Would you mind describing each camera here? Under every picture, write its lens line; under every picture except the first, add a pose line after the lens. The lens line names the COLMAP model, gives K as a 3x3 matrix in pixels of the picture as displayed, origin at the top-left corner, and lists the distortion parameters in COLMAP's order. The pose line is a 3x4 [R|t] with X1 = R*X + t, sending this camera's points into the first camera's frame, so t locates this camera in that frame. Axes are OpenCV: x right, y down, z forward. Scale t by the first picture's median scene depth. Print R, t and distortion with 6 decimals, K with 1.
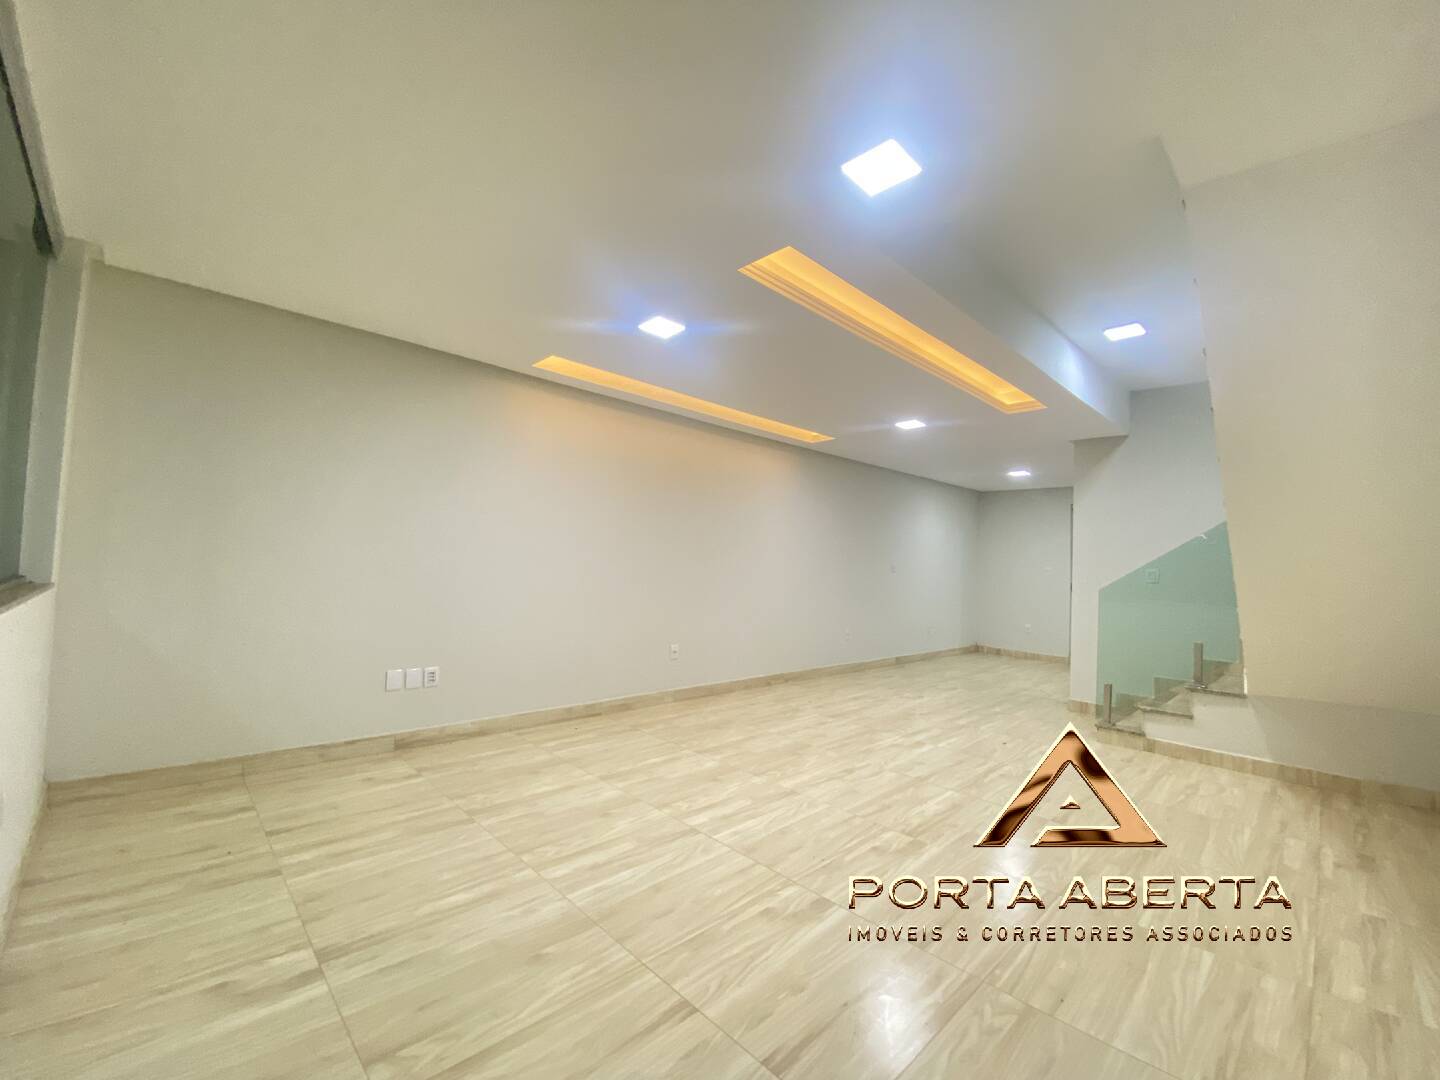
lens RADIAL K [[587.9, 0, 719.1], [0, 587.9, 540.6], [0, 0, 1]] dist [0.019911, -0.018082]
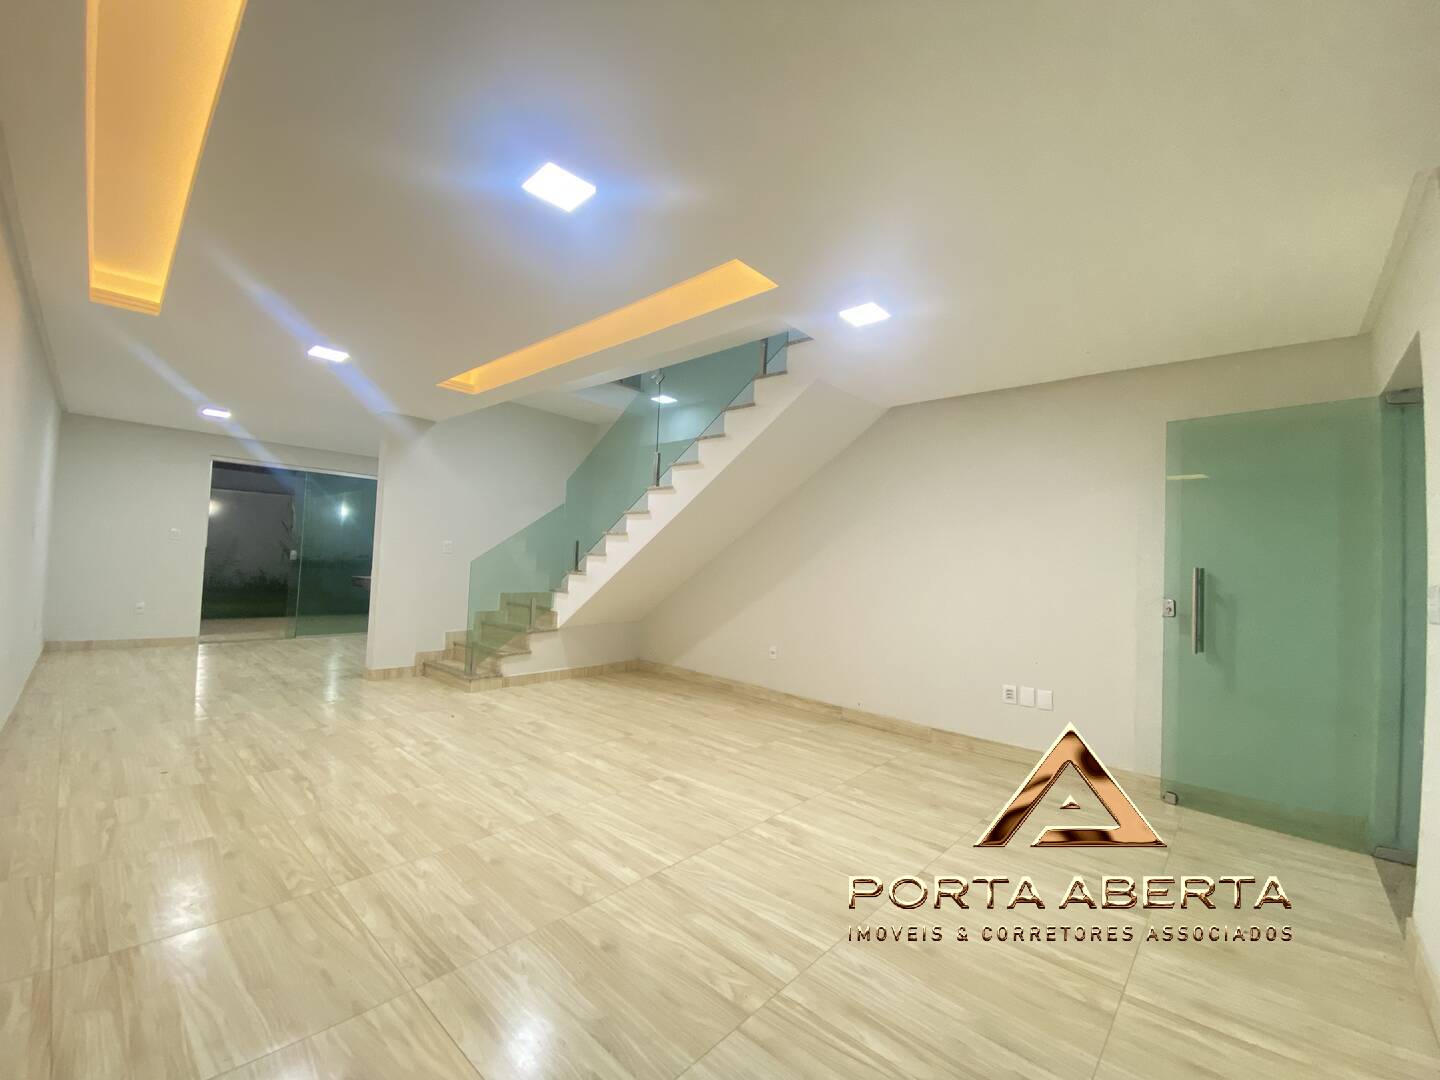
lens RADIAL K [[591.1, 0, 712.3], [0, 591.1, 583.8], [0, 0, 1]] dist [0.023946, -0.018535]
pose [[-0.050608, -0.083157, 0.995251, -0.678372], [-0.080483, 0.993626, 0.078929, -0.002845], [-0.995470, -0.076106, -0.056978, 0.781140]]
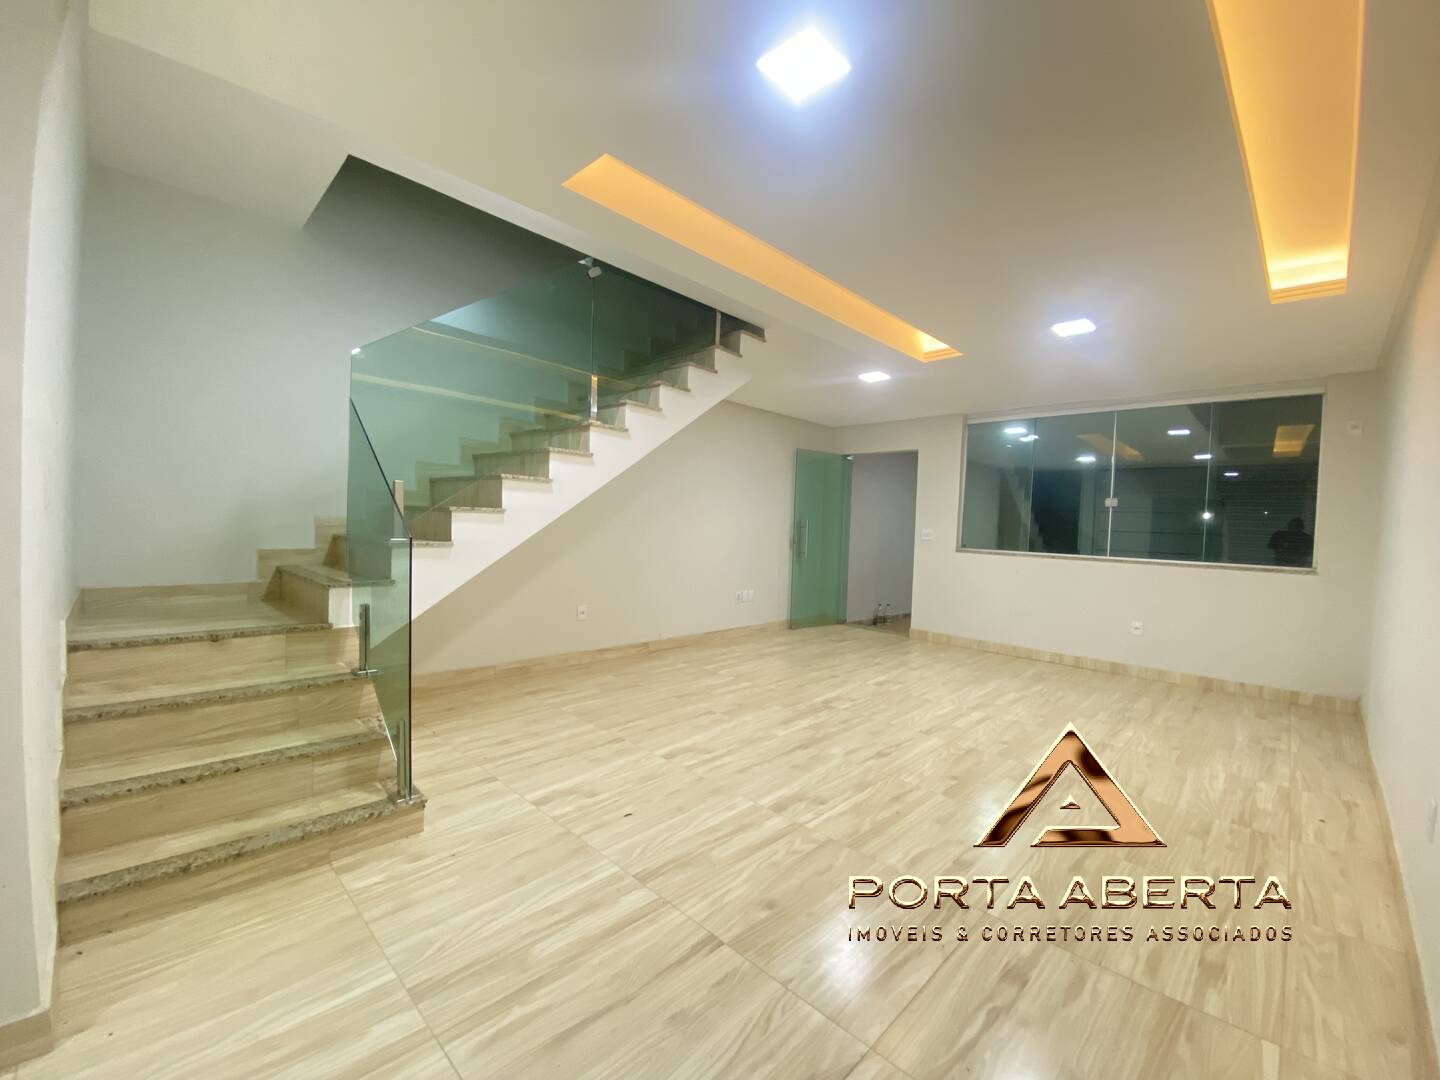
lens RADIAL K [[587.9, 0, 719.1], [0, 587.9, 540.6], [0, 0, 1]] dist [0.019911, -0.018082]
pose [[-0.996396, -0.078254, -0.032729, 0.540090], [-0.078024, 0.996917, -0.008267, 0.094865], [0.033275, -0.005684, -0.999430, 1.959371]]
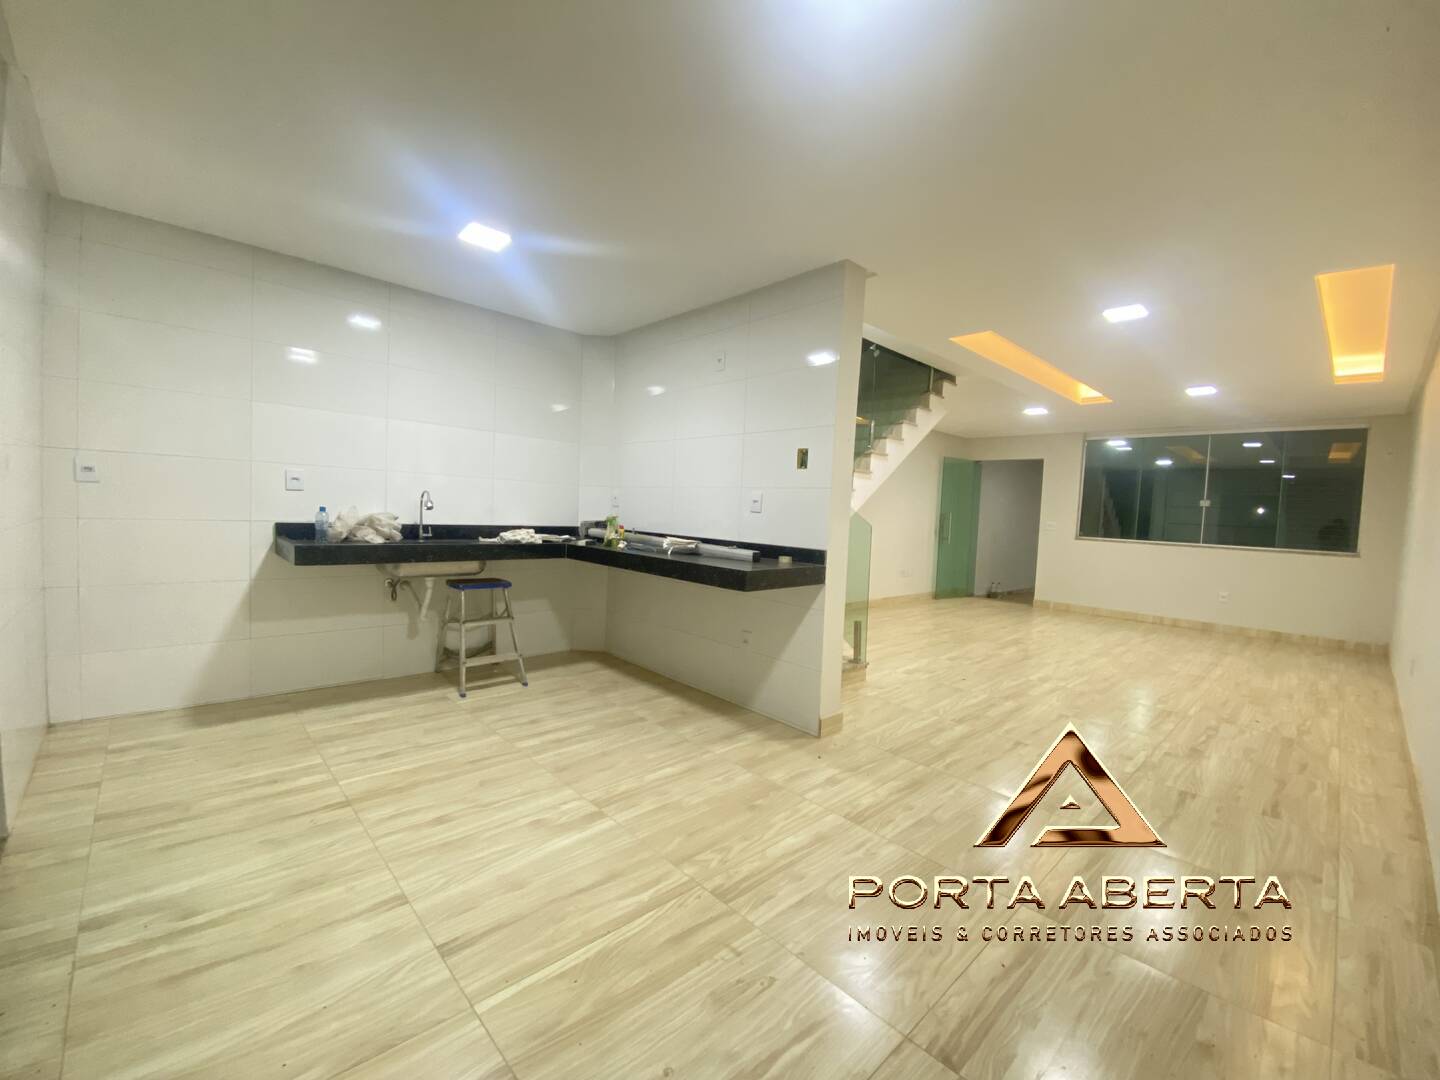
lens RADIAL K [[586.2, 0, 717.0], [0, 586.2, 540.5], [0, 0, 1]] dist [0.012974, -0.017522]
pose [[-0.995994, -0.088627, 0.011859, 1.146088], [-0.088434, 0.995955, 0.015913, 0.150837], [-0.013221, 0.014801, -0.999803, 2.528089]]
